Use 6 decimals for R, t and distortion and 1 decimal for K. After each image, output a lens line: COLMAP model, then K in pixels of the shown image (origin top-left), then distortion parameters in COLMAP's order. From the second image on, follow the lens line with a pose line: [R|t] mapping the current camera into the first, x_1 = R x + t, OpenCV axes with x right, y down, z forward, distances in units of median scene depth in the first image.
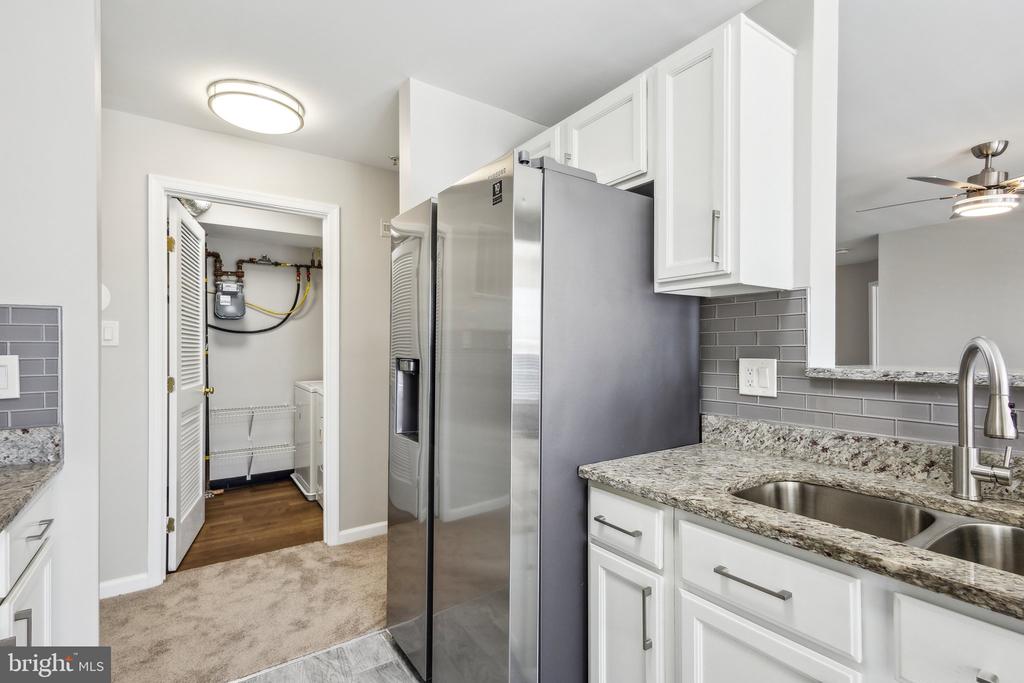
lens RADIAL K [[475.1, 0, 512.0], [0, 475.1, 341.5], [0, 0, 1]] dist [-0.001588, -0.000054]
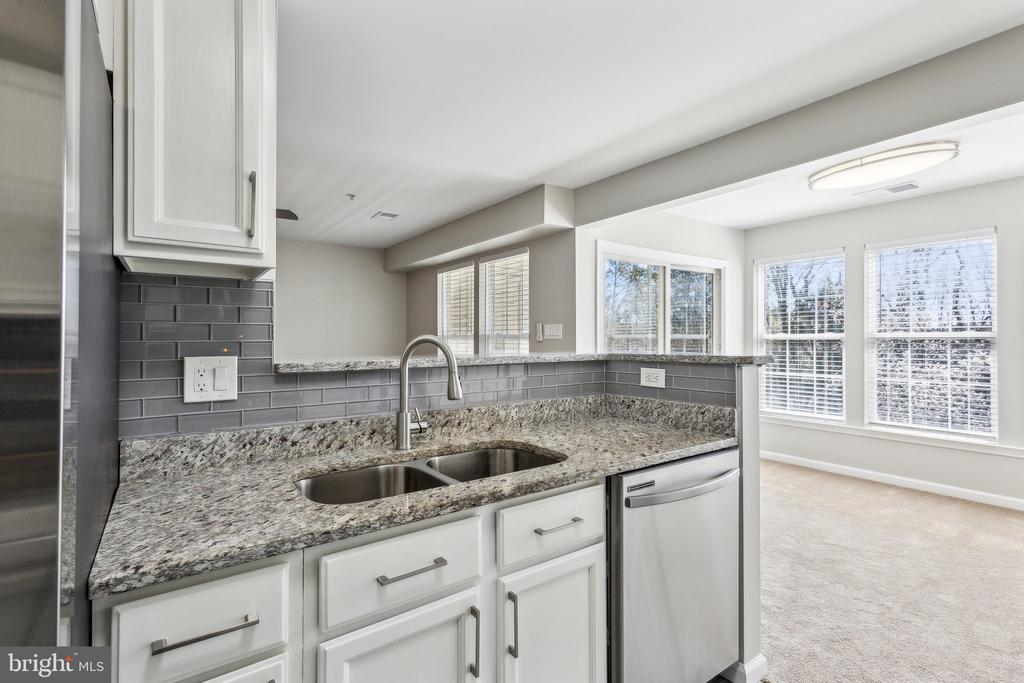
lens RADIAL K [[474.9, 0, 512.0], [0, 474.9, 341.5], [0, 0, 1]] dist [0.003757, 0.000473]
pose [[-0.009277, -0.001051, 0.999956, -0.386561], [-0.005635, 0.999984, 0.000998, 0.007153], [-0.999941, -0.005626, -0.009283, 0.589773]]
